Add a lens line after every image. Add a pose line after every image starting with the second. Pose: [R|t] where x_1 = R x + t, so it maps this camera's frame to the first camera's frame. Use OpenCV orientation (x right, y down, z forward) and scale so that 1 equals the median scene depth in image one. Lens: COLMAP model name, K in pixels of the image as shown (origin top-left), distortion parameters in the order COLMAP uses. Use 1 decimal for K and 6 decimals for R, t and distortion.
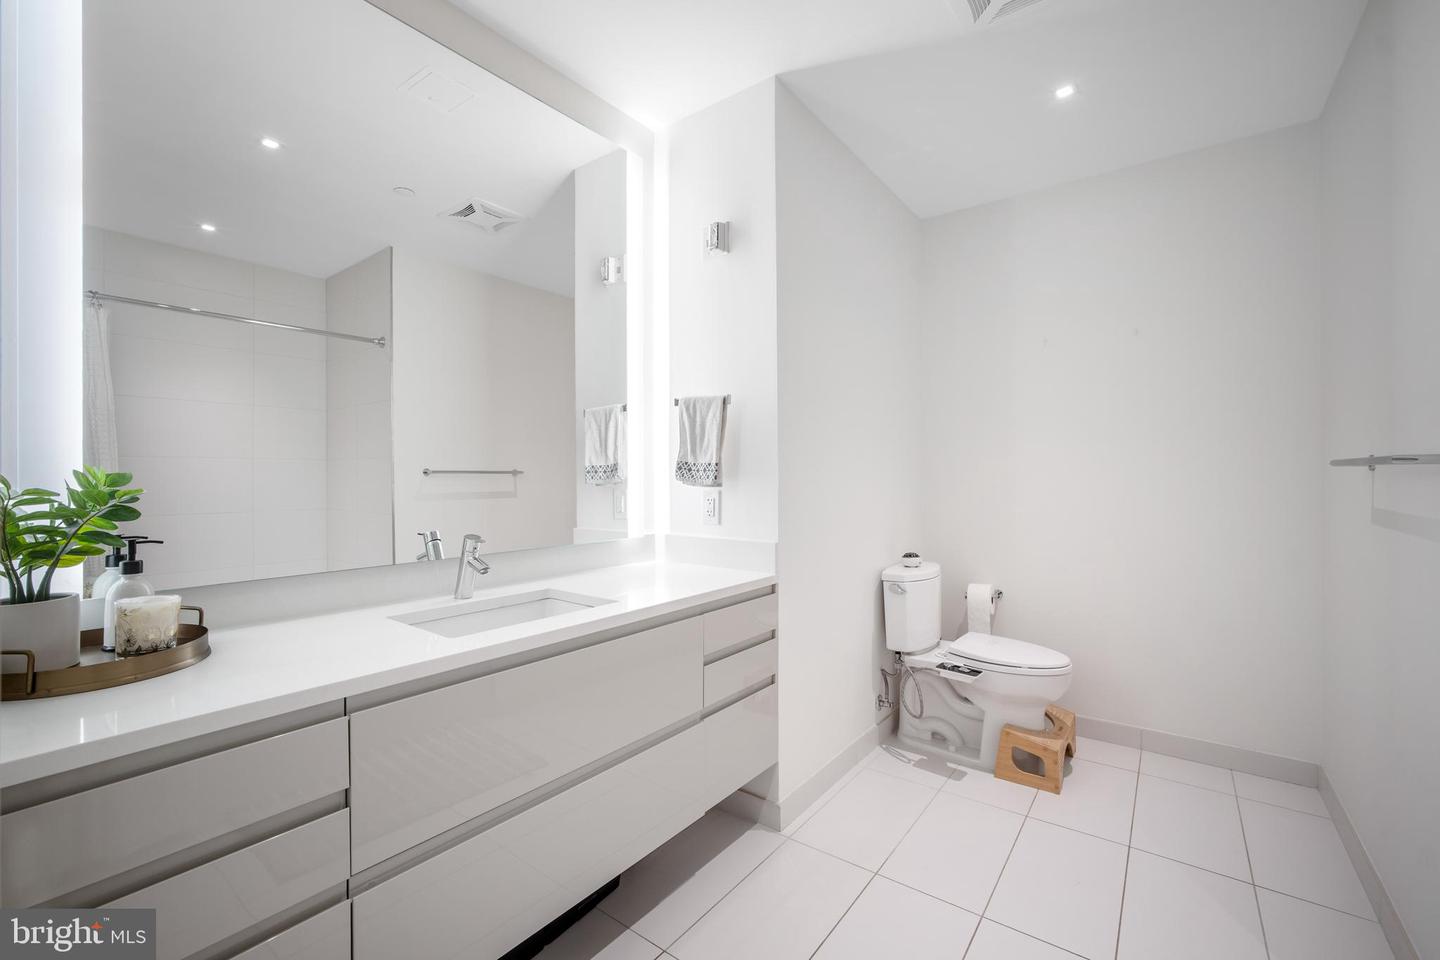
lens RADIAL K [[613.1, 0, 717.9], [0, 613.1, 475.5], [0, 0, 1]] dist [-0.034937, 0.012173]
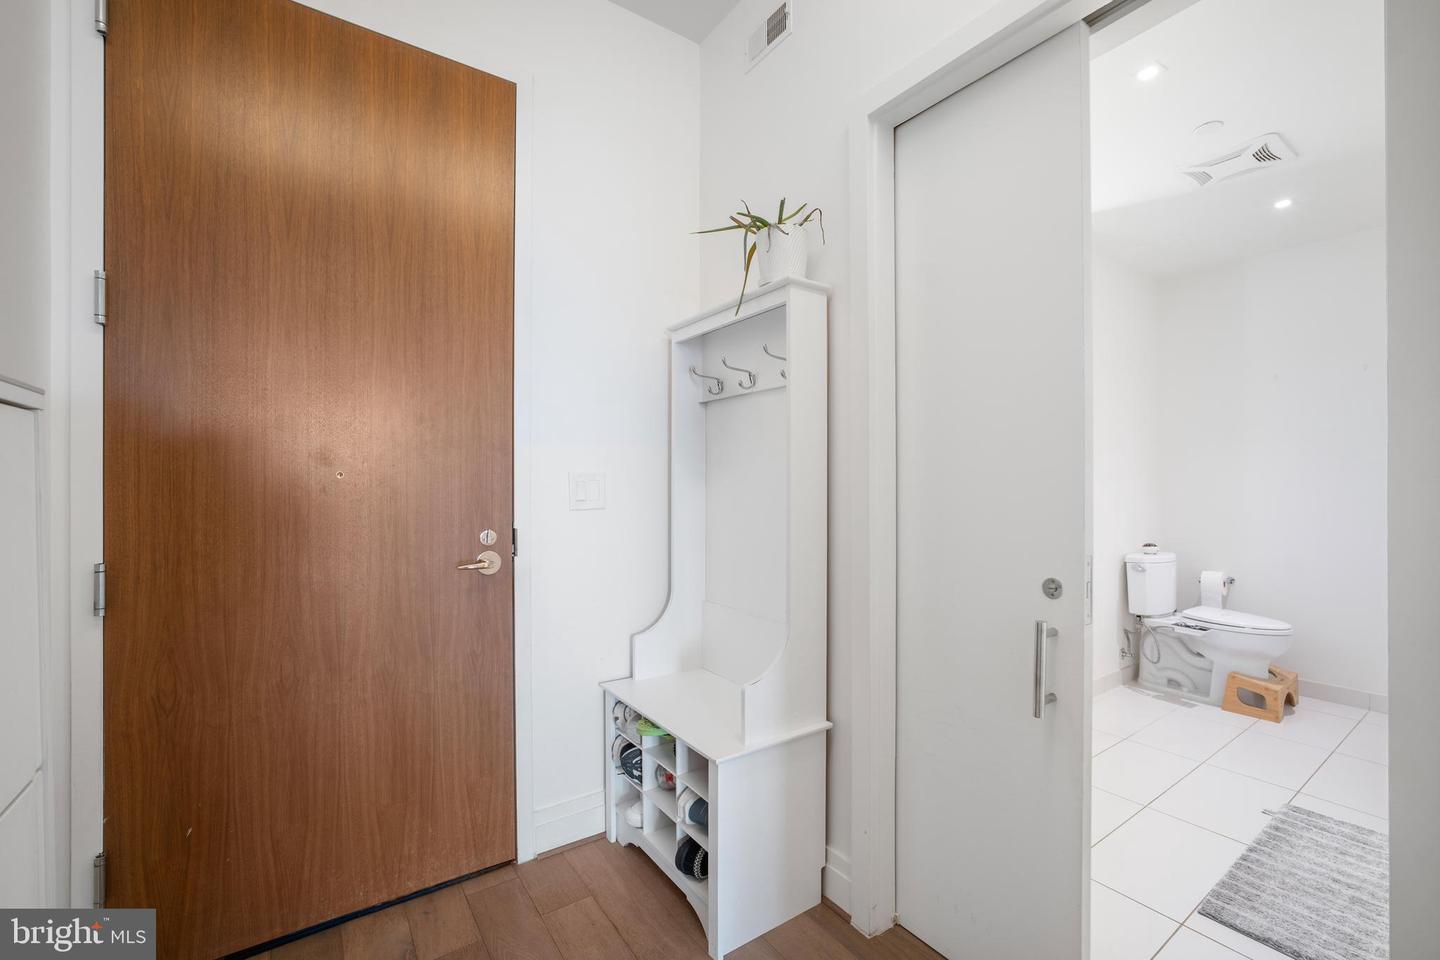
lens RADIAL K [[613.1, 0, 726.3], [0, 613.1, 487.7], [0, 0, 1]] dist [-0.034937, 0.012173]
pose [[0.957508, 0.004975, -0.288363, -0.191883], [-0.003882, 0.999983, 0.004362, 0.007901], [0.288380, -0.003057, 0.957511, -0.532422]]
